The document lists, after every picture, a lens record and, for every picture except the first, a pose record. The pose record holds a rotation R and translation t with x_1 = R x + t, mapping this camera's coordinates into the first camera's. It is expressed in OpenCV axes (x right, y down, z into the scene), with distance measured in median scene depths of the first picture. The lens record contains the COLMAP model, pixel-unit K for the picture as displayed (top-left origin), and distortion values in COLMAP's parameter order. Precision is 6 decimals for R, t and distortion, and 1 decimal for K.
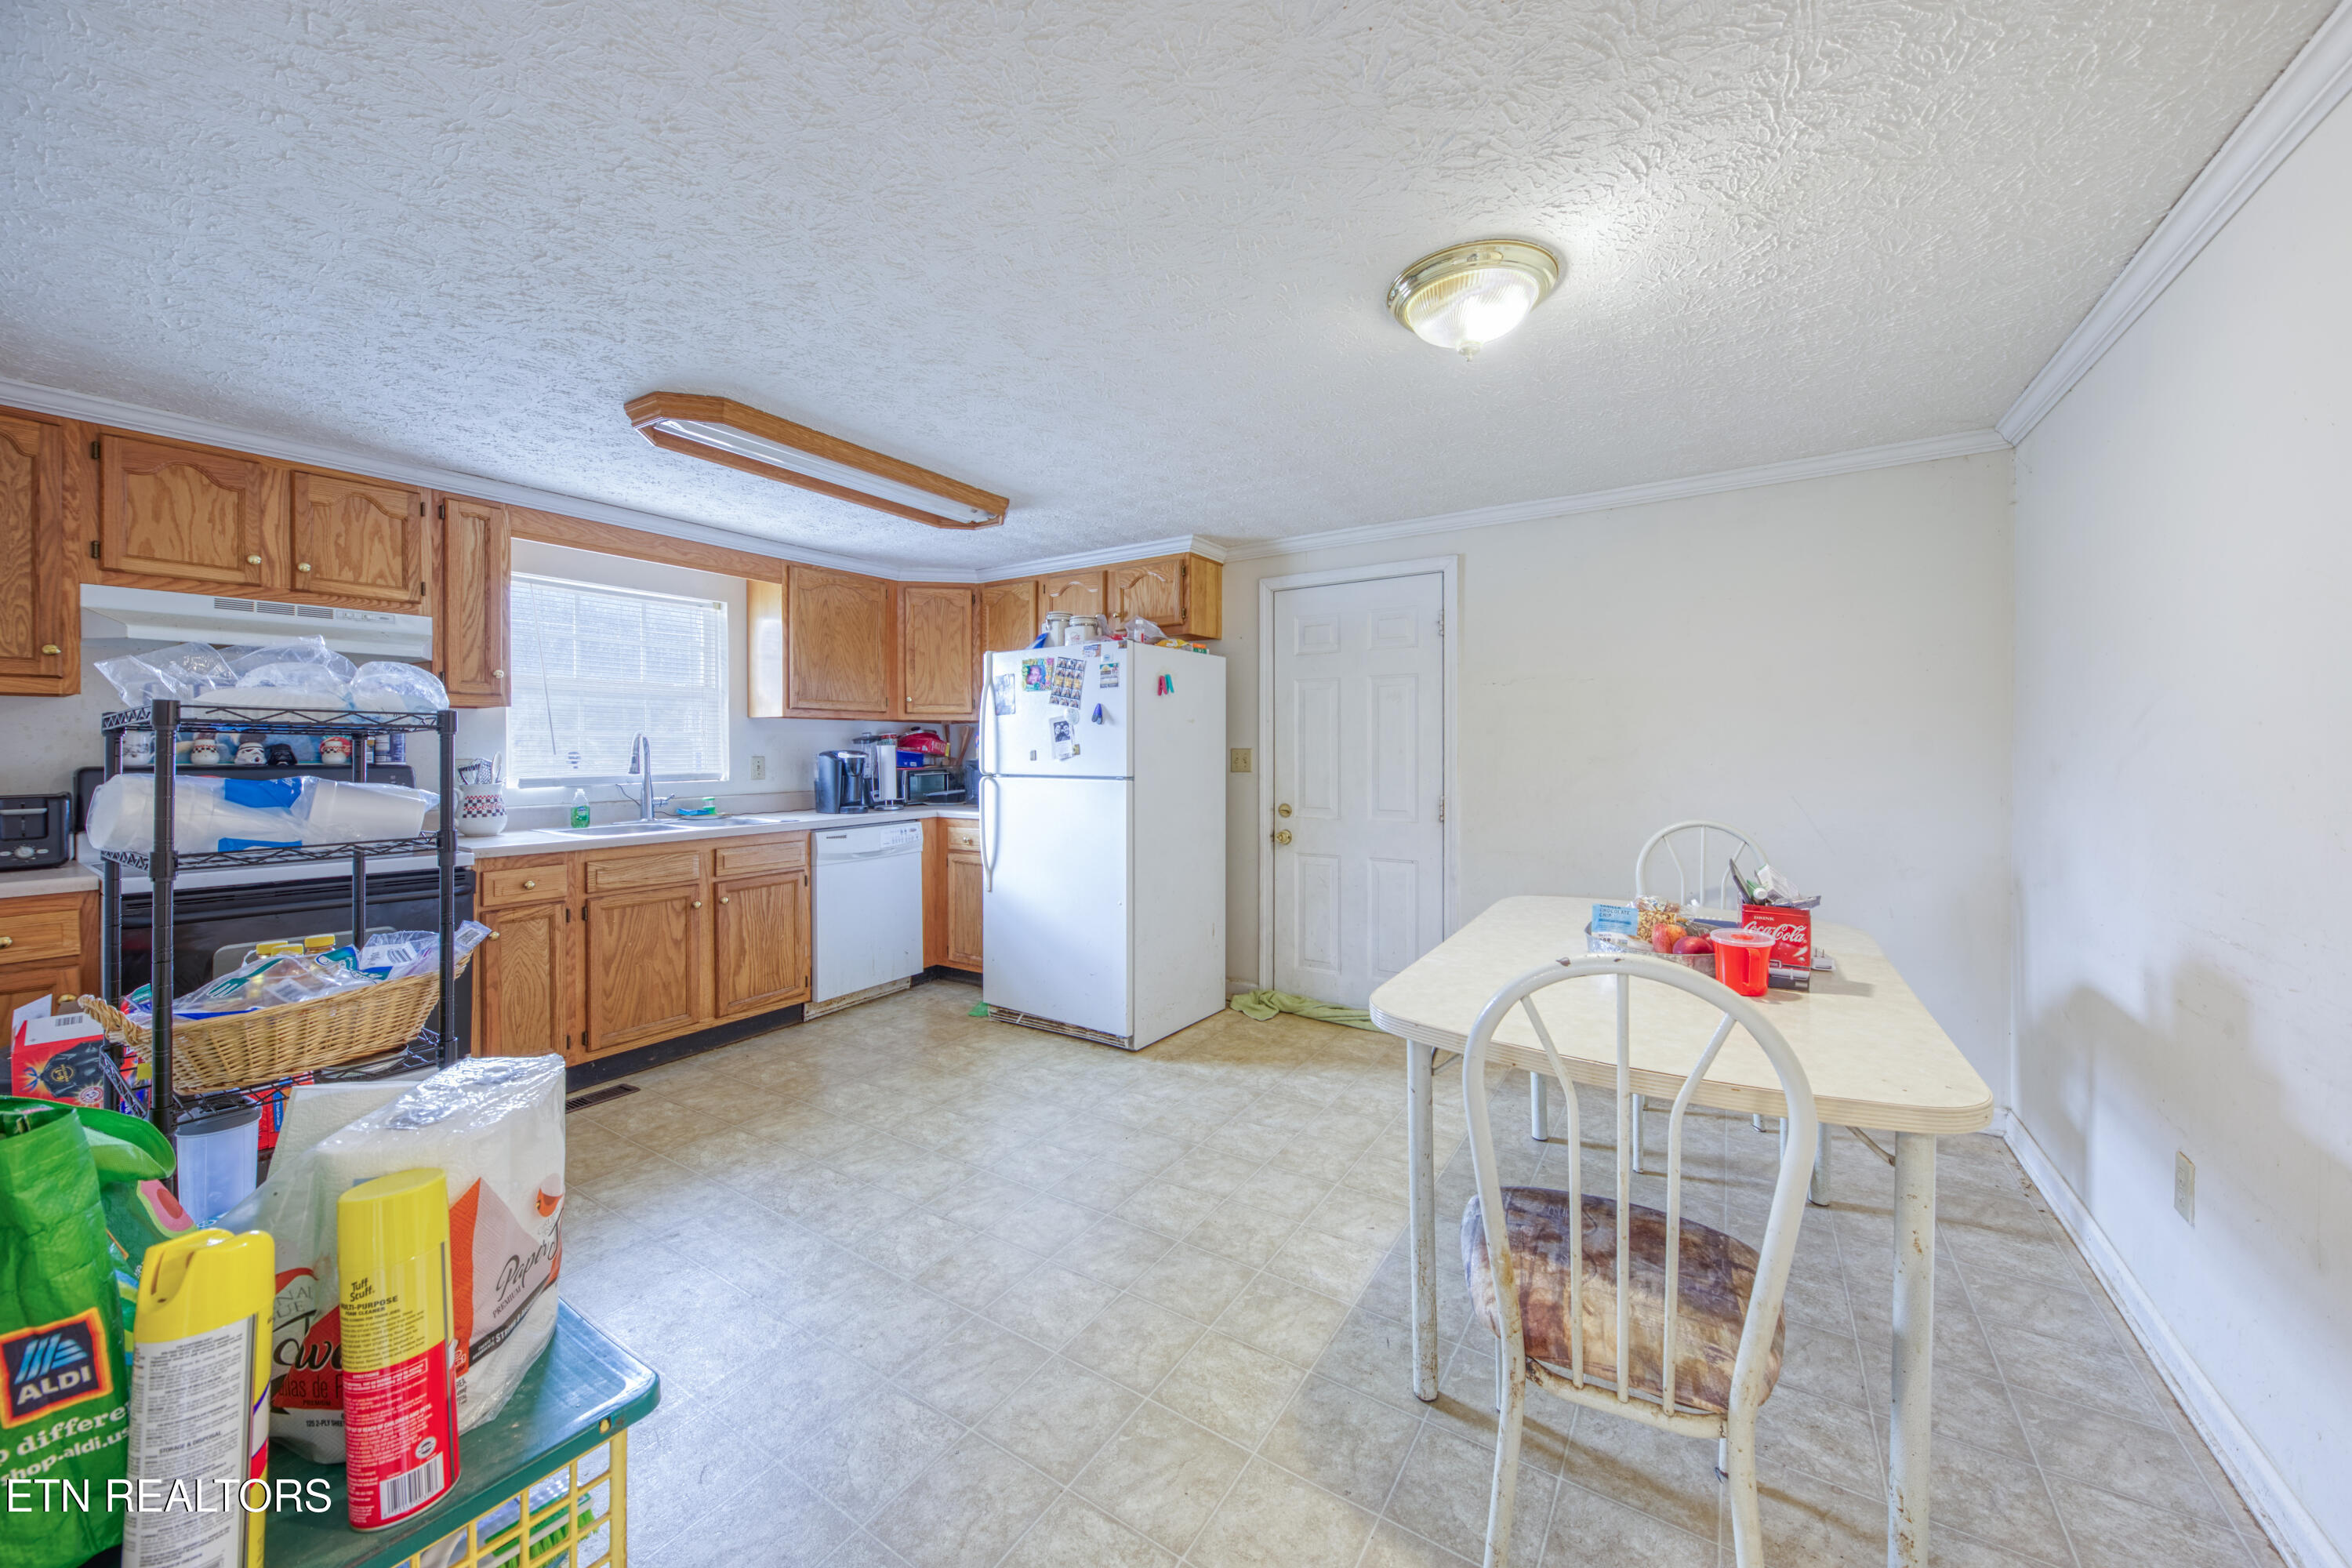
lens RADIAL K [[838.2, 0, 1179.2], [0, 838.2, 774.8], [0, 0, 1]] dist [0.000054, -0.003923]
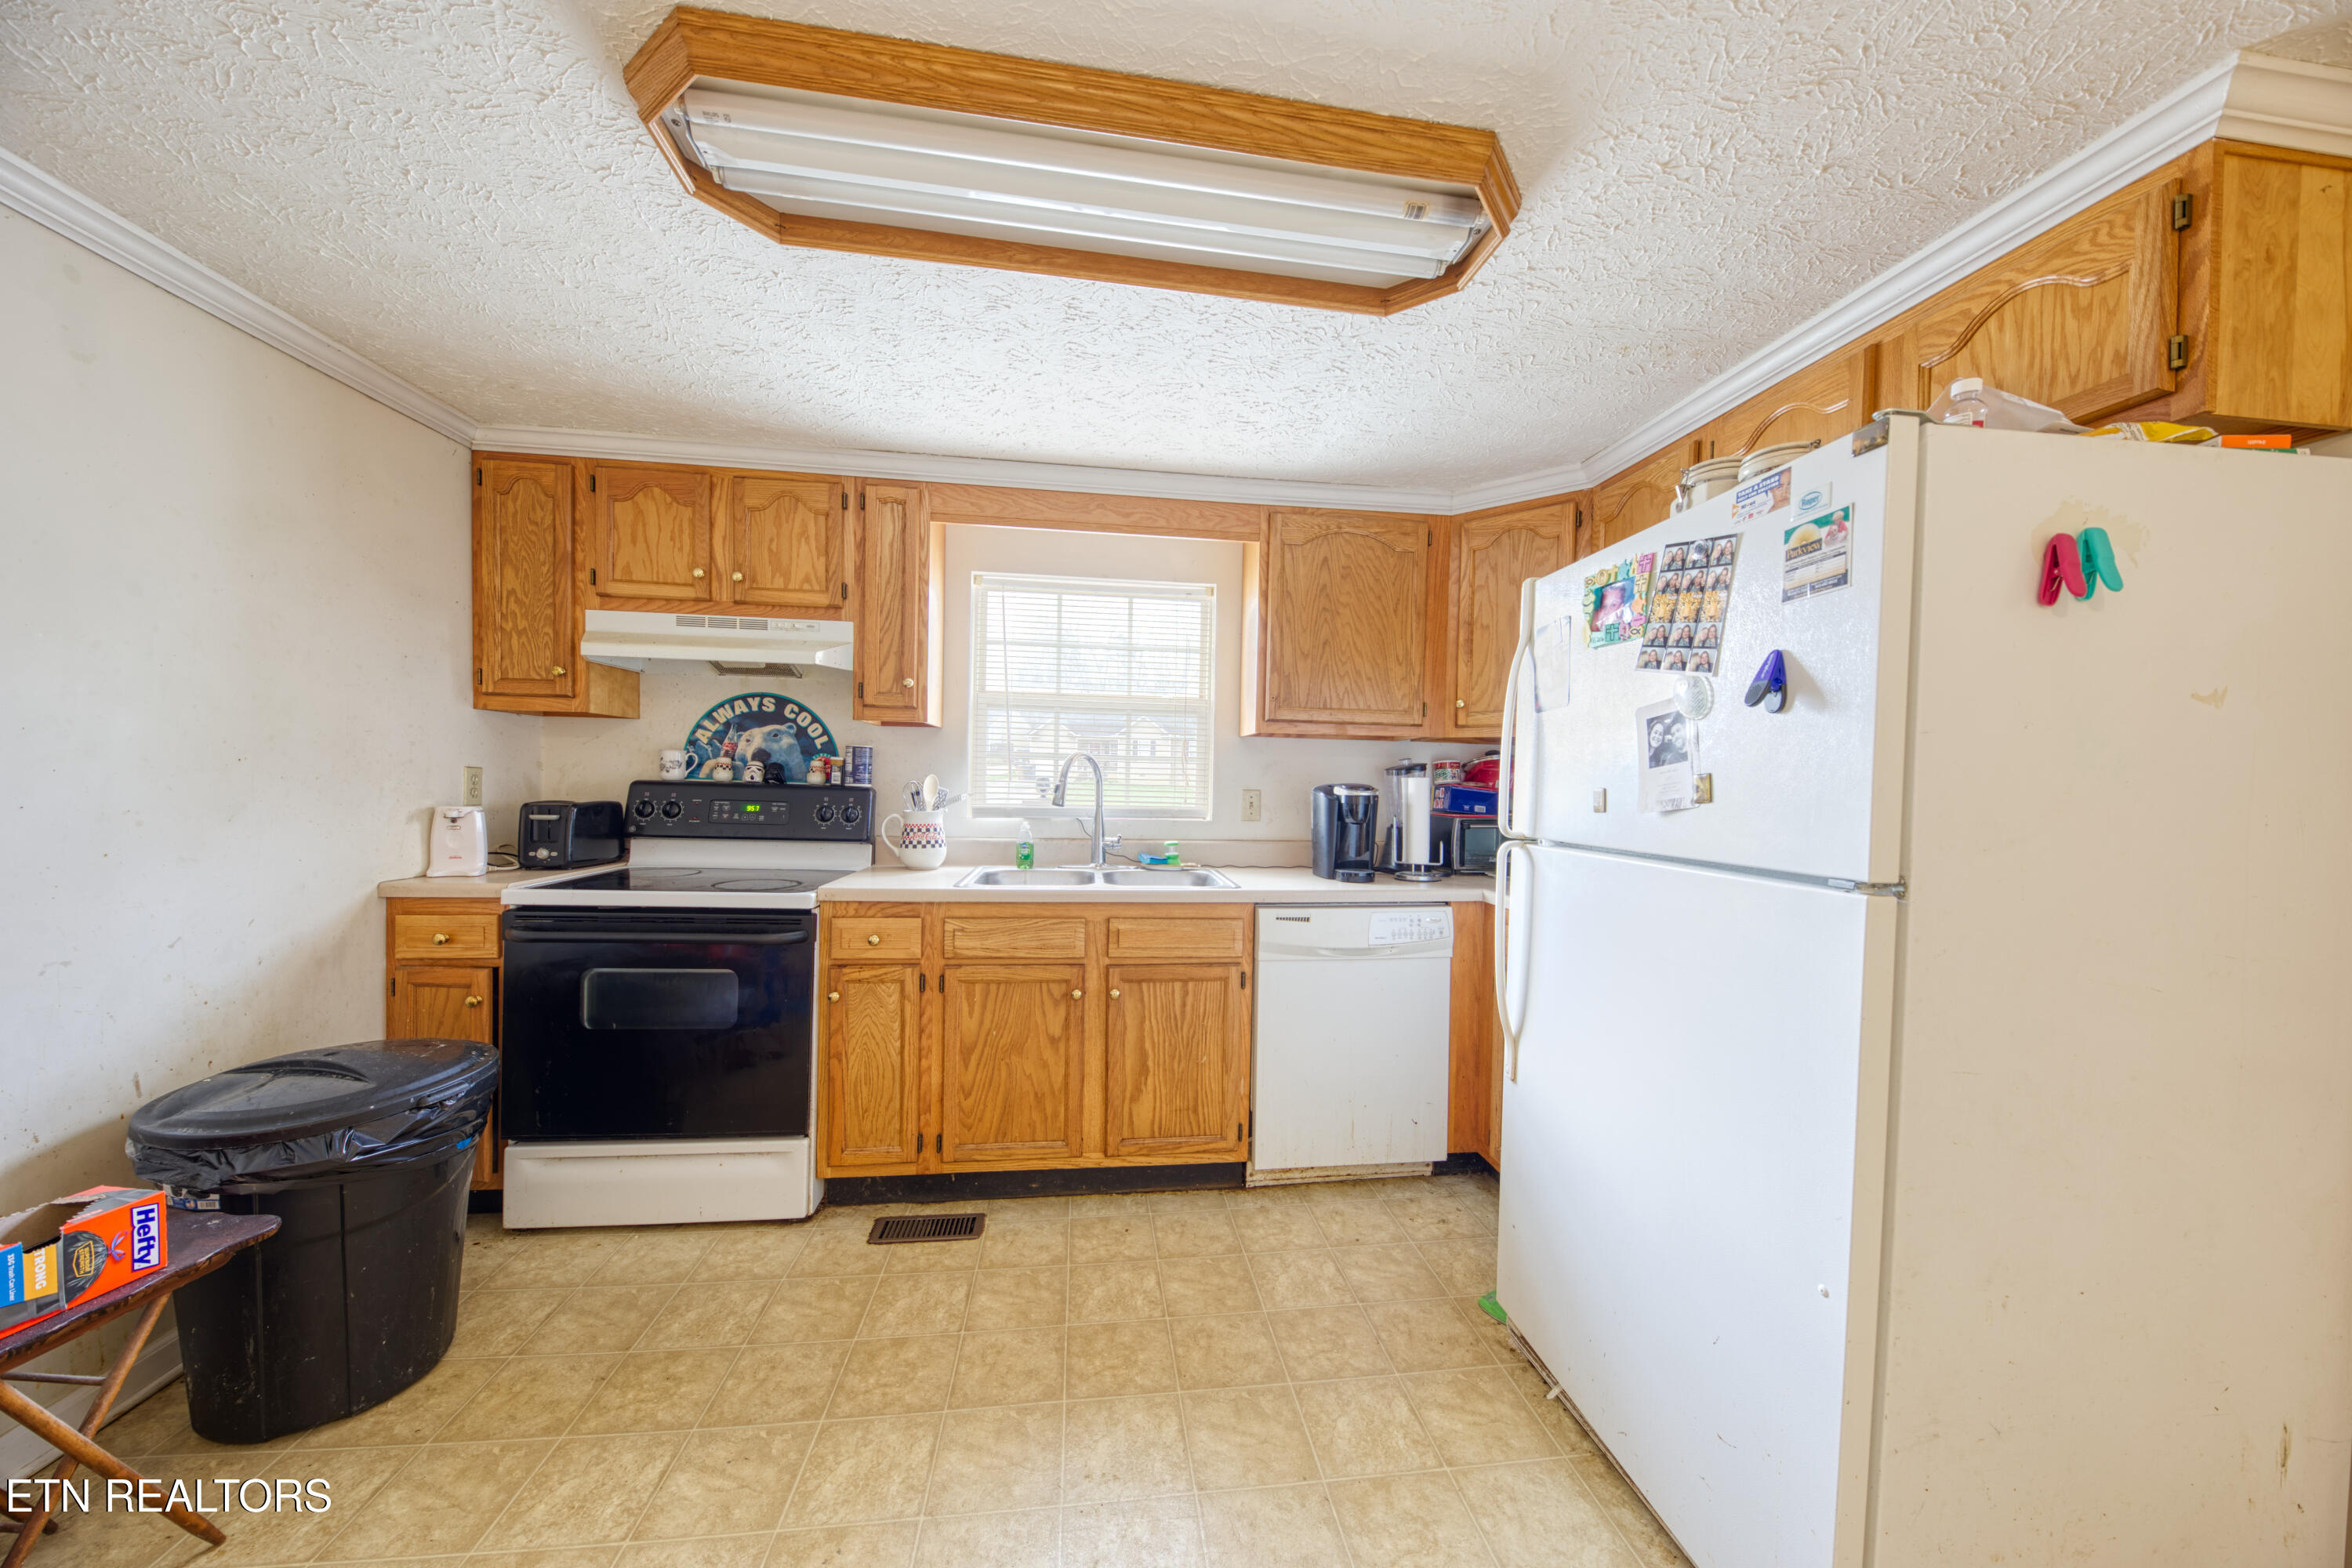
lens RADIAL K [[800.3, 0, 1185.9], [0, 800.3, 798.4], [0, 0, 1]] dist [0.008731, -0.006181]
pose [[0.650737, 0.032742, -0.758597, -0.005424], [-0.048028, 0.998844, 0.001912, -0.015922], [0.757783, 0.035190, 0.651557, 0.605391]]
